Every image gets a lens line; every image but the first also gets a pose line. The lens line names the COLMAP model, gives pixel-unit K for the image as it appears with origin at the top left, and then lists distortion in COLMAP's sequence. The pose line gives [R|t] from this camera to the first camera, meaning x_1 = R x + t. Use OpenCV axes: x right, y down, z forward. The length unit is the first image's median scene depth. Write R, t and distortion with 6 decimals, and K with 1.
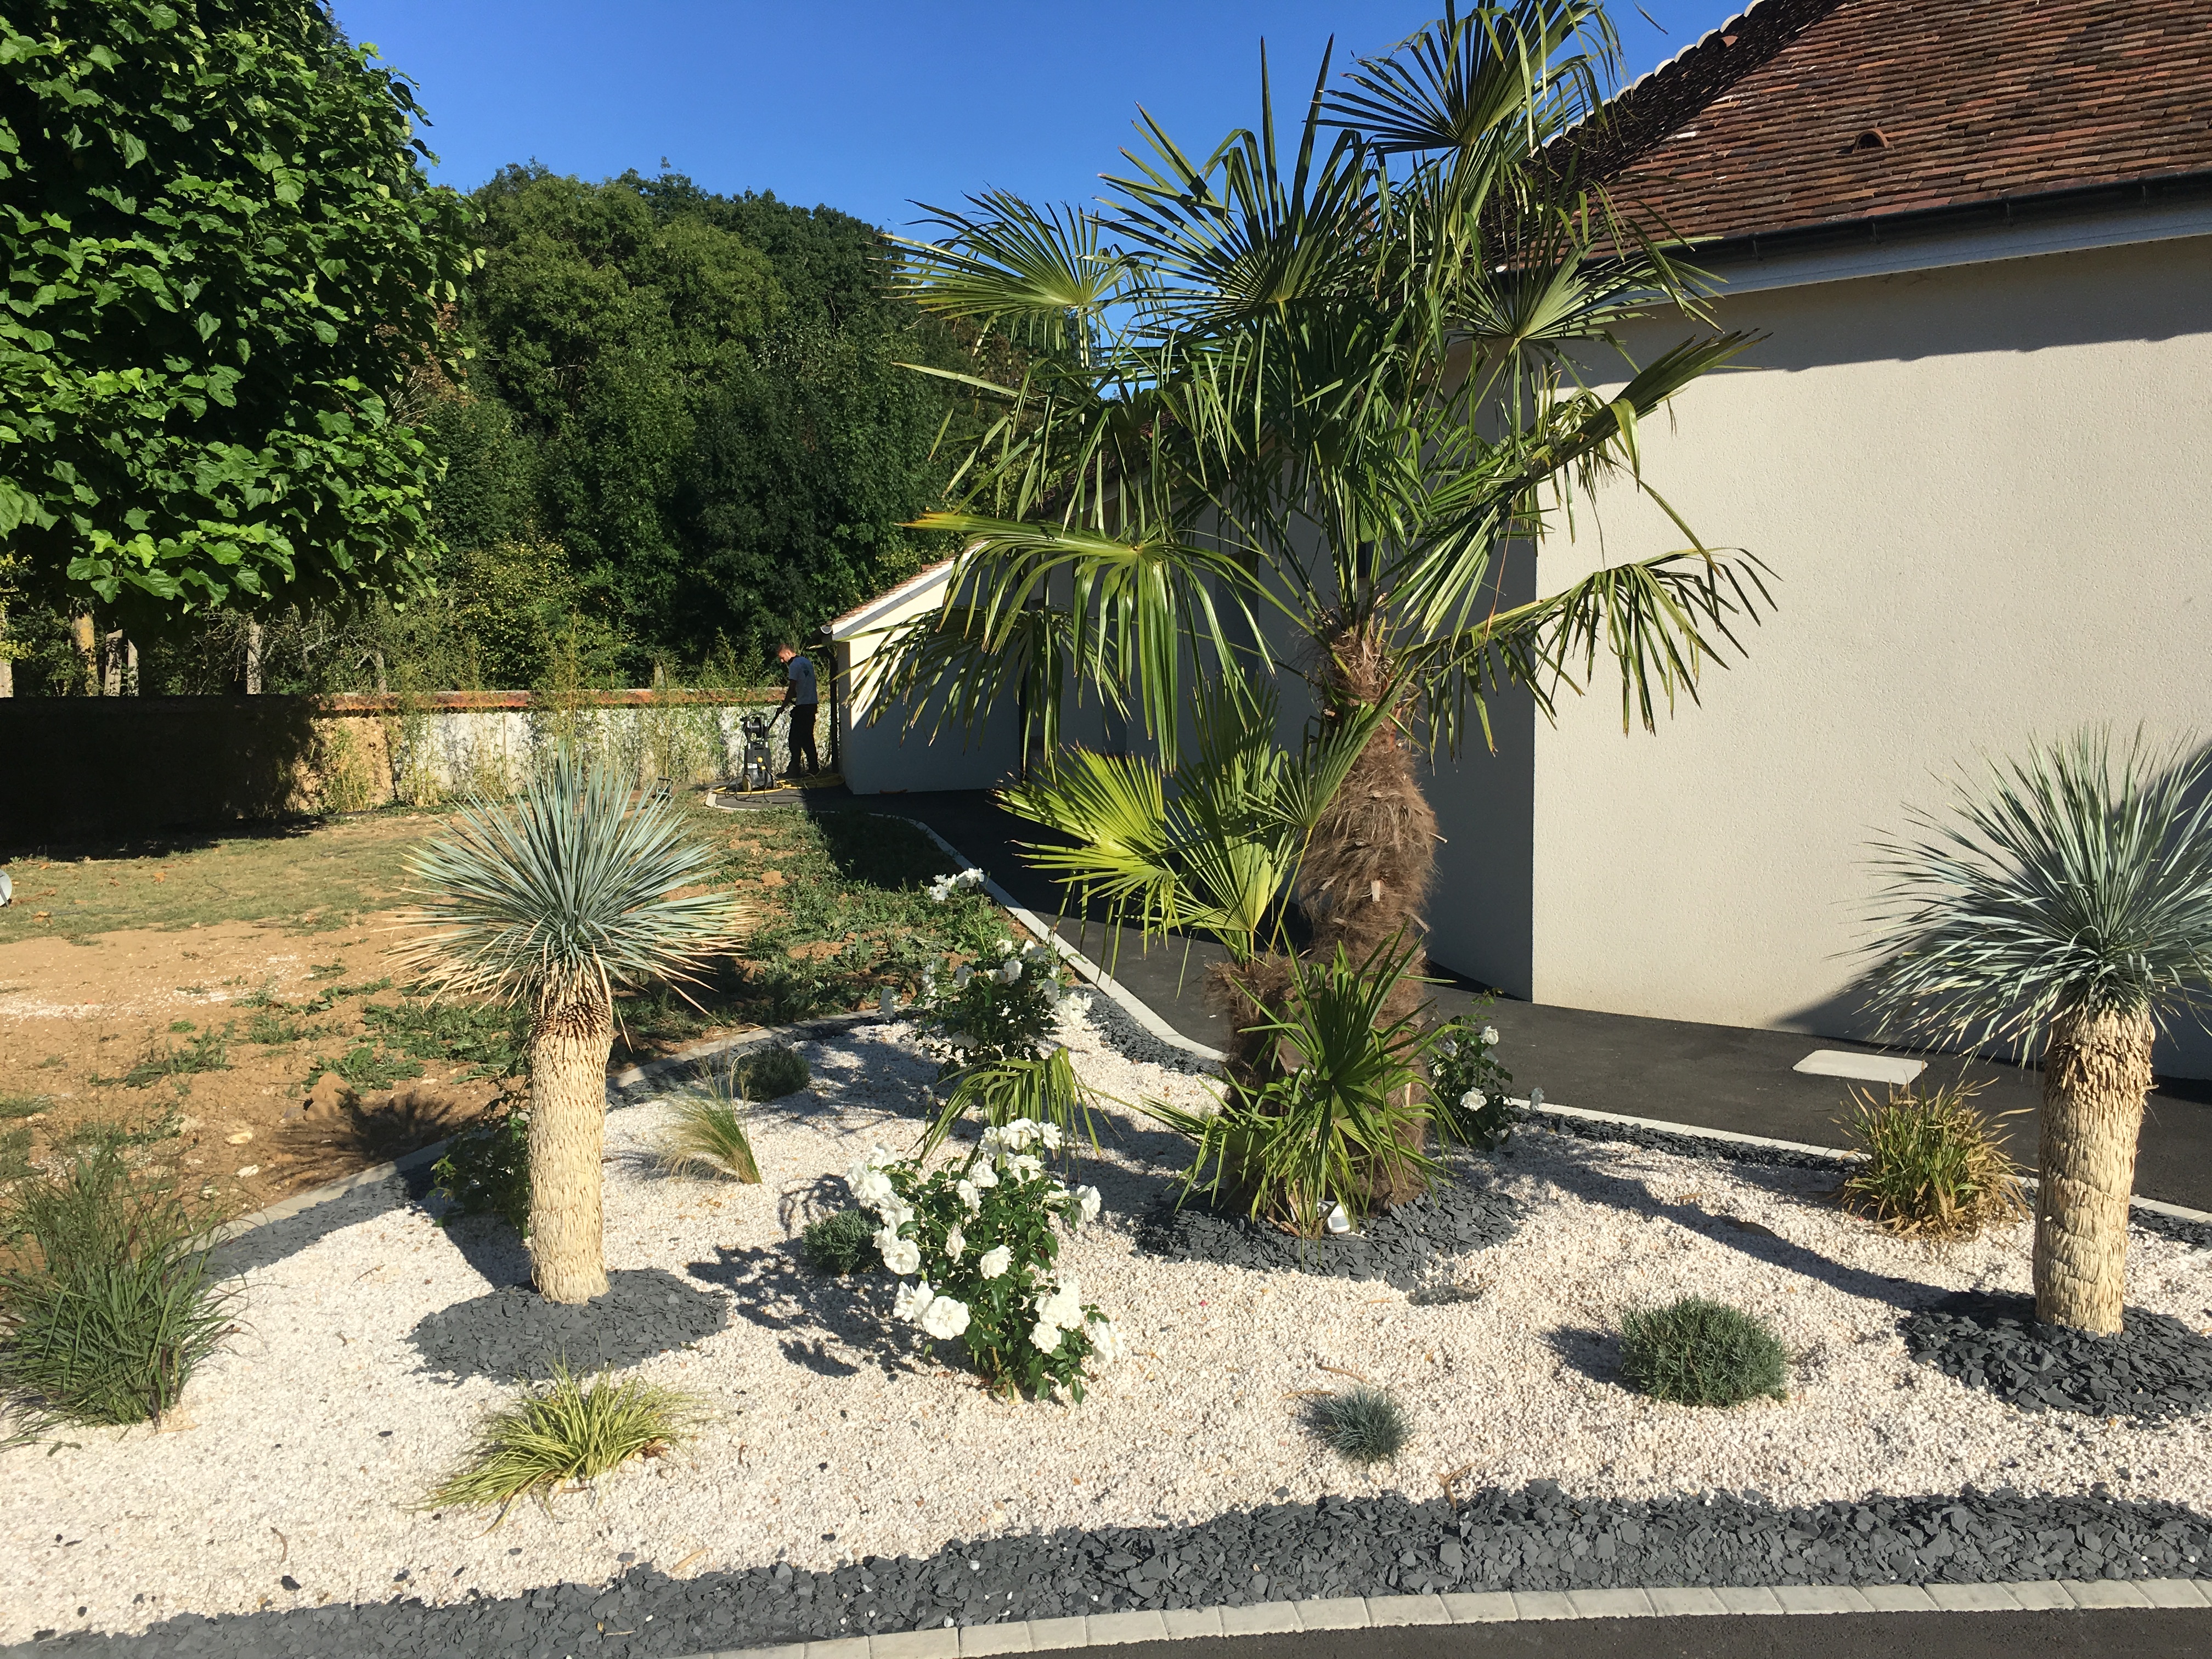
lens RADIAL K [[1846.3, 0, 1110.4], [0, 1846.3, 831.3], [0, 0, 1]] dist [0.008677, -0.006797]
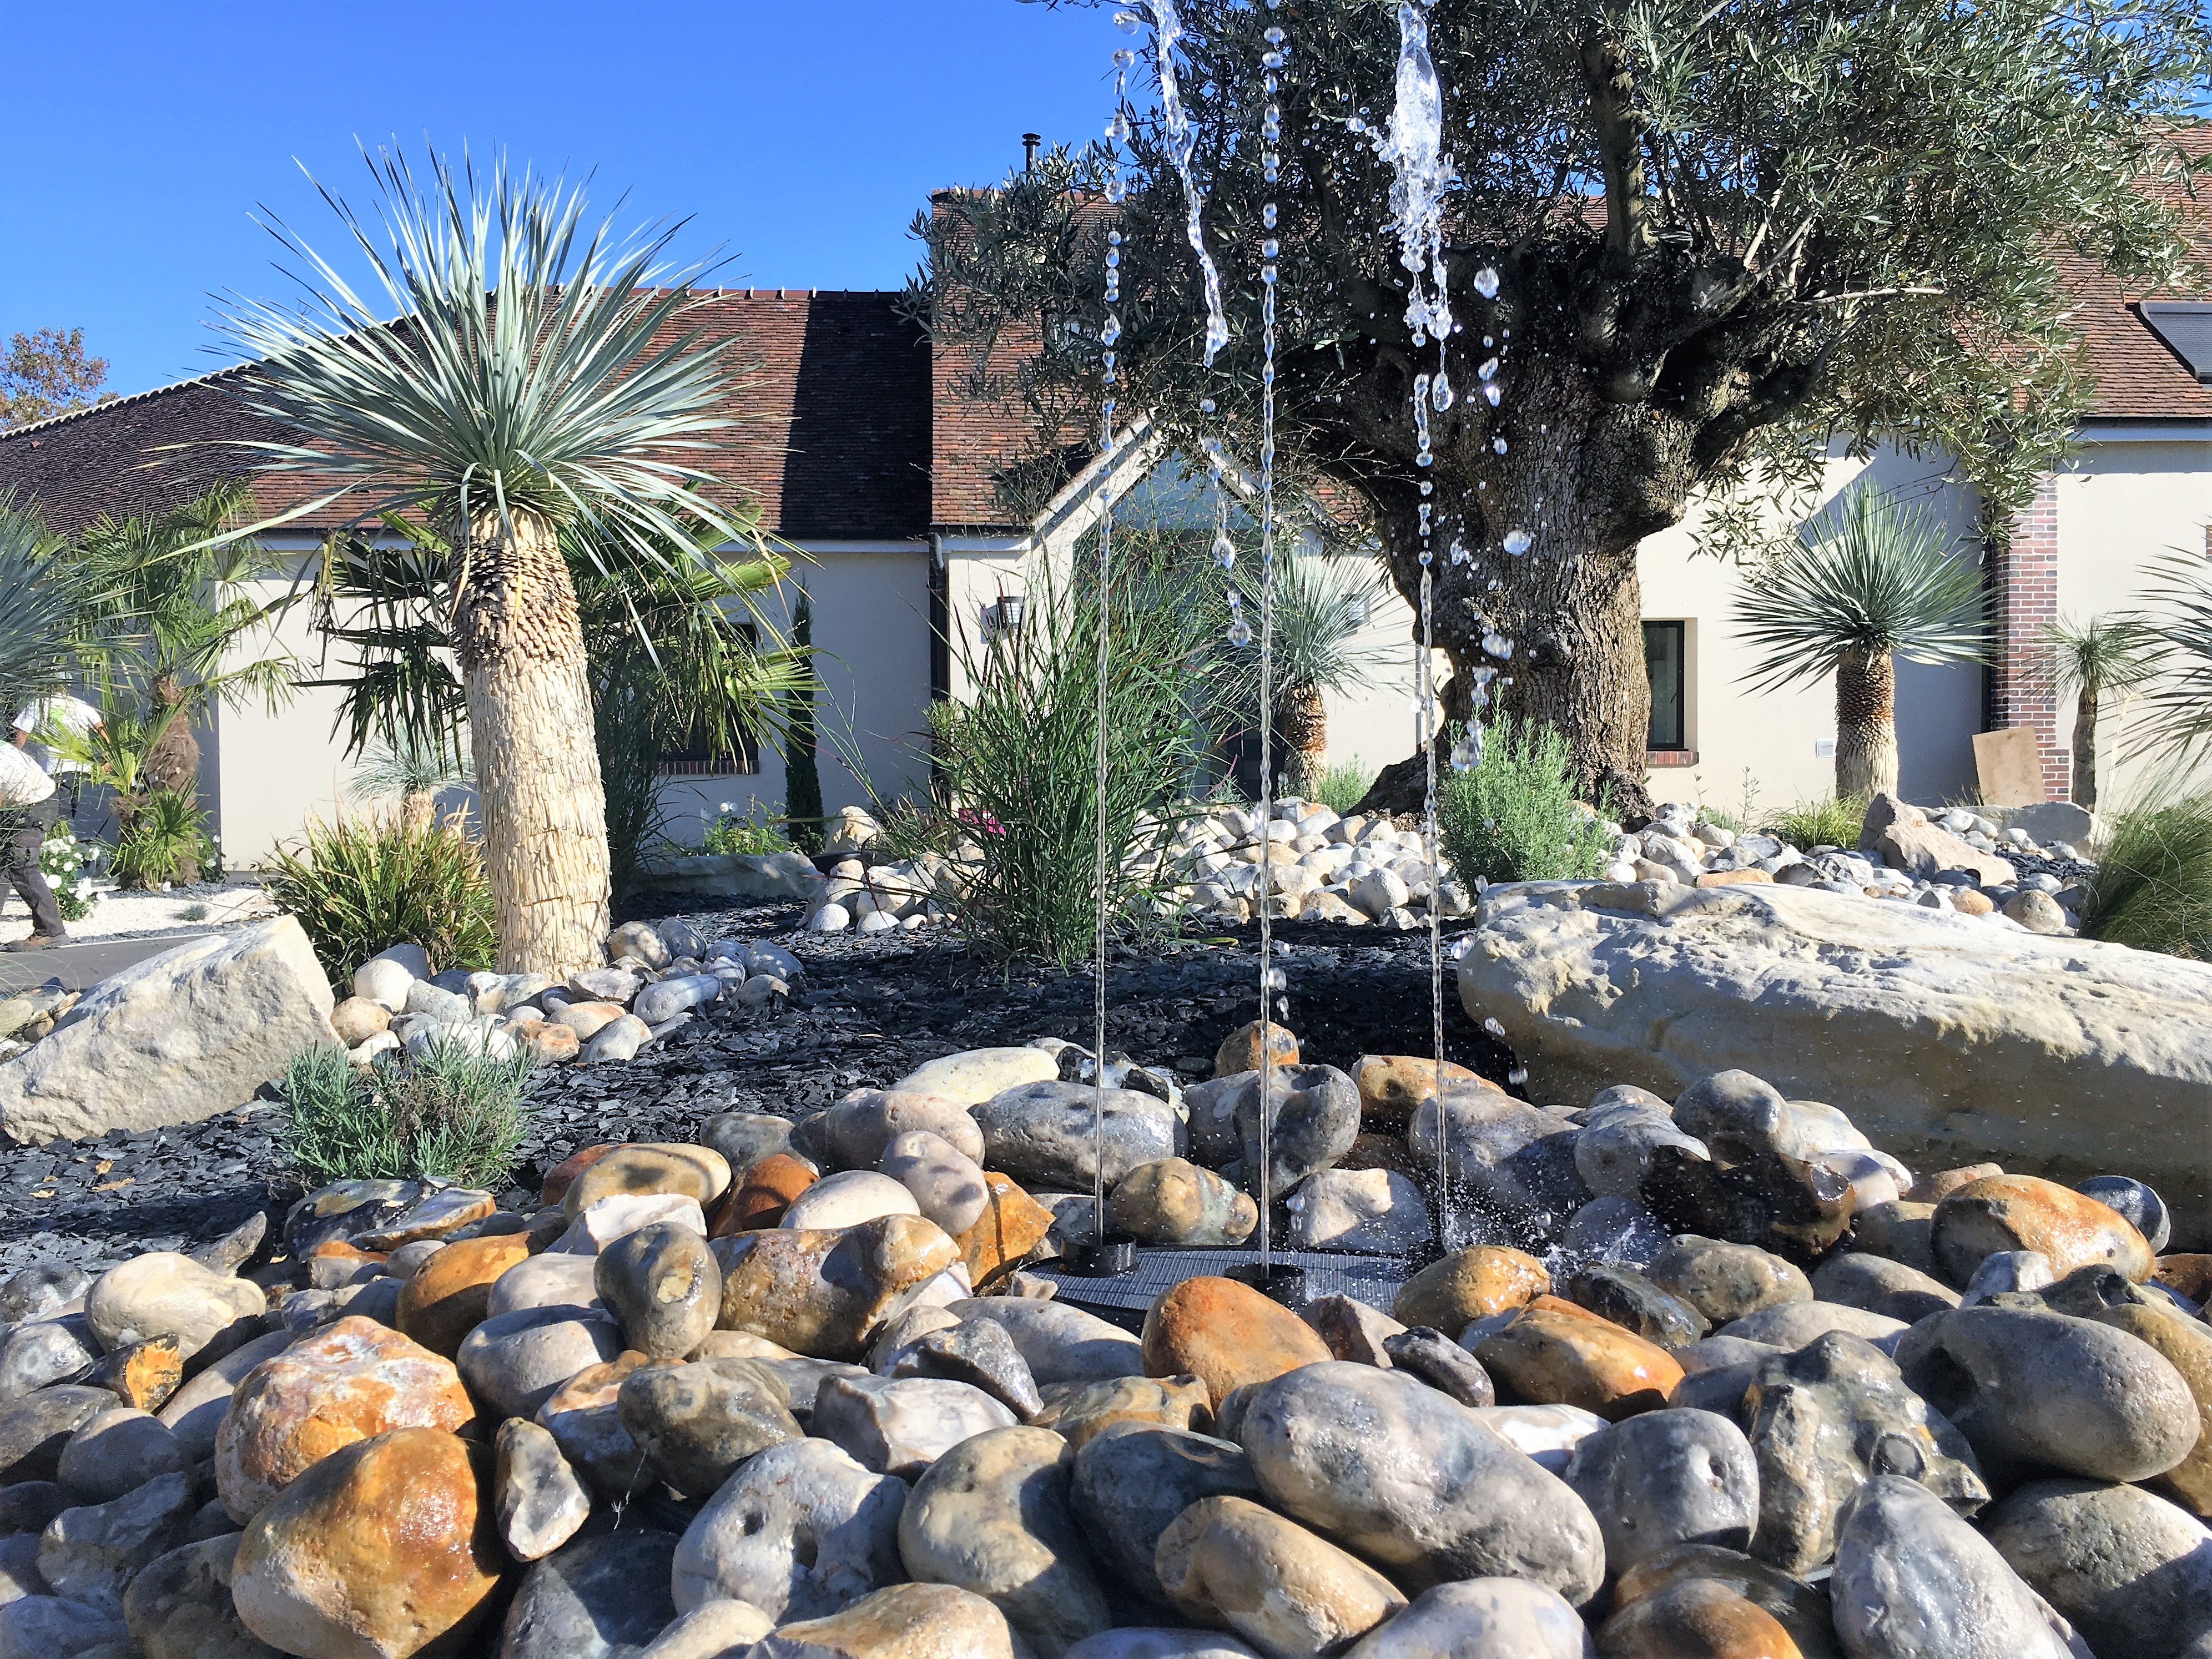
lens RADIAL K [[1846.3, 0, 1101.8], [0, 1846.3, 824.9], [0, 0, 1]] dist [0.008677, -0.006797]
pose [[0.761626, -0.015422, 0.647833, -0.487344], [0.051366, 0.998008, -0.036630, 0.231928], [-0.645978, 0.061175, 0.760901, -1.637438]]
